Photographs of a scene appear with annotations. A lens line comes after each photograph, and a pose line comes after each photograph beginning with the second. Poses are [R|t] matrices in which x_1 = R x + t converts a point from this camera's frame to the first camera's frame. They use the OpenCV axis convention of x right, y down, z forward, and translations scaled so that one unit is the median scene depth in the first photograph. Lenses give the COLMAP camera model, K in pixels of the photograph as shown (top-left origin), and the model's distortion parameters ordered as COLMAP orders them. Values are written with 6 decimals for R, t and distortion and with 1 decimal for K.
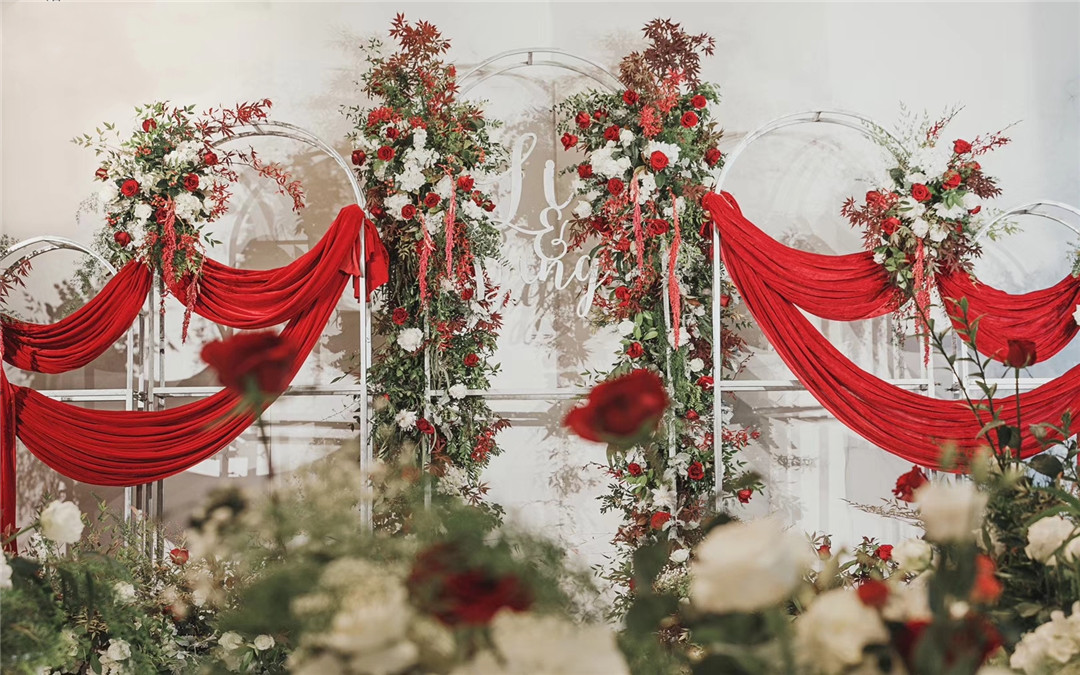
lens RADIAL K [[2025.6, 0, 573.1], [0, 2025.6, 337.9], [0, 0, 1]] dist [0.238222, -0.016766]
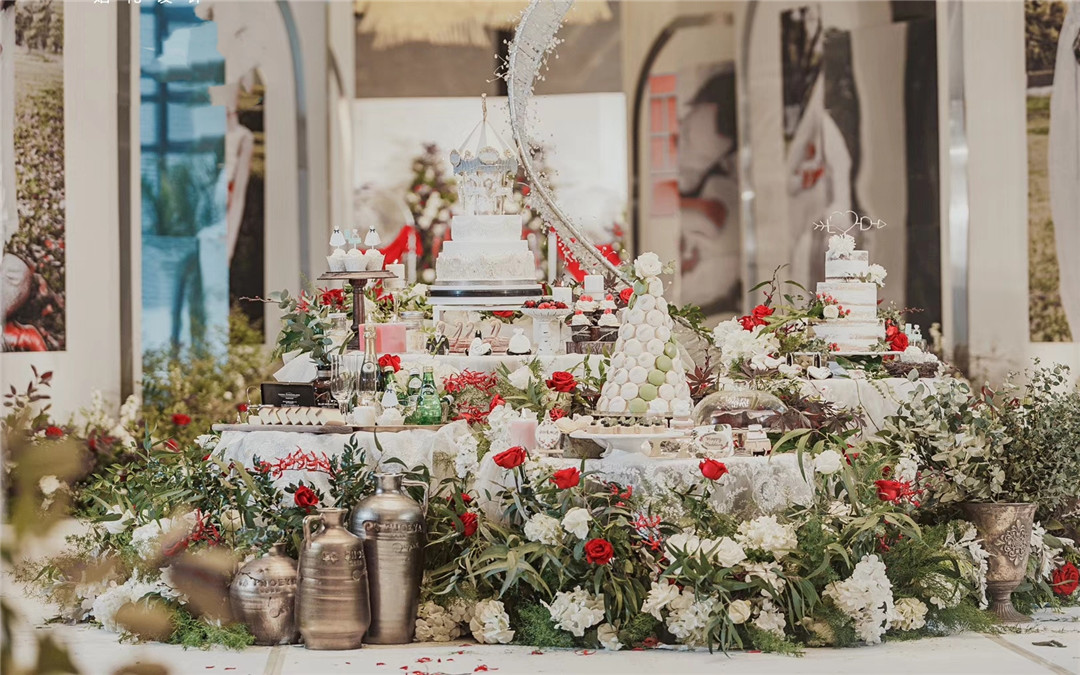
lens RADIAL K [[3119.1, 0, 540.0], [0, 3119.1, 337.5], [0, 0, 1]] dist [-0.023106, 0.057197]
pose [[0.999899, 0.005322, 0.013153, 0.003650], [-0.006929, 0.992099, 0.125263, -0.397144], [-0.012382, -0.125342, 0.992036, -2.721360]]
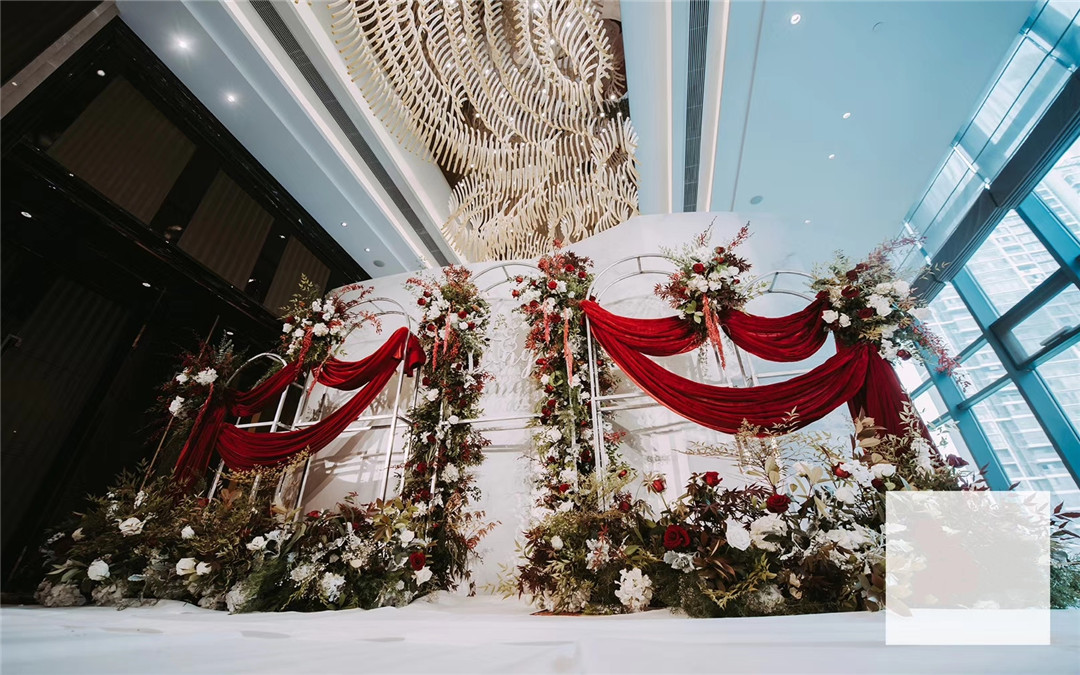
lens RADIAL K [[418.2, 0, 540.0], [0, 418.2, 337.5], [0, 0, 1]] dist [-0.000254, -0.000065]
pose [[0.969235, -0.120619, -0.214558, 0.105604], [0.027601, 0.919461, -0.392212, 0.105983], [0.244586, 0.374224, 0.894502, 0.652883]]
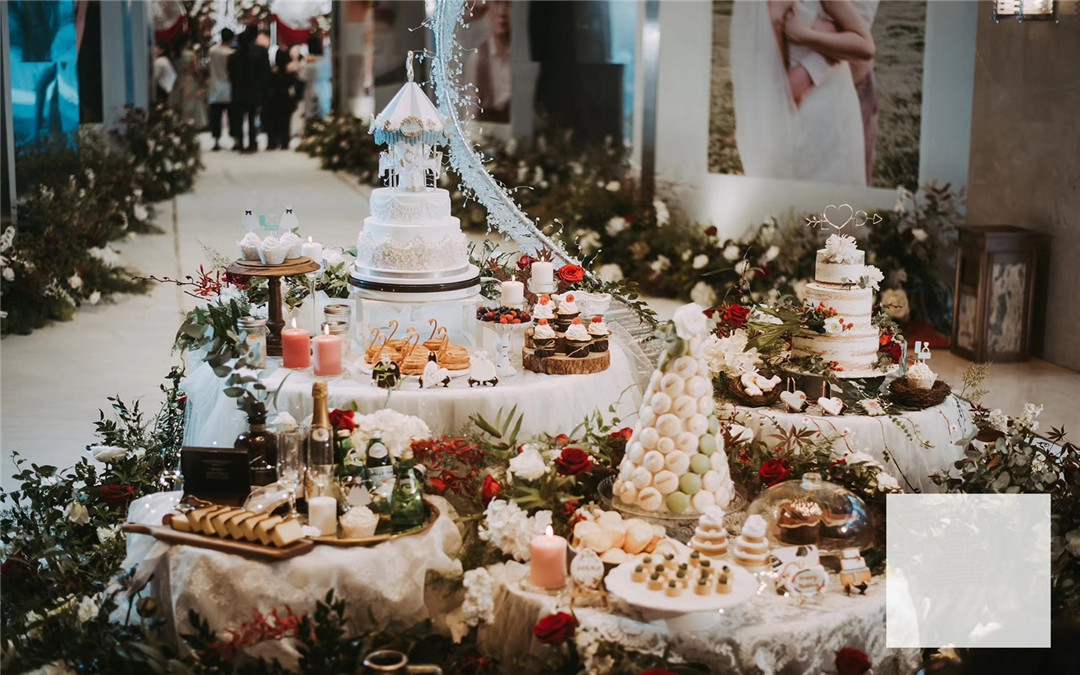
lens RADIAL K [[1633.3, 0, 540.7], [0, 1633.3, 386.6], [0, 0, 1]] dist [-0.072700, -0.051345]
pose [[0.980535, -0.017307, 0.195581, -0.052492], [-0.046706, 0.946954, 0.317957, -0.405559], [-0.190709, -0.320902, 0.927713, -2.219922]]
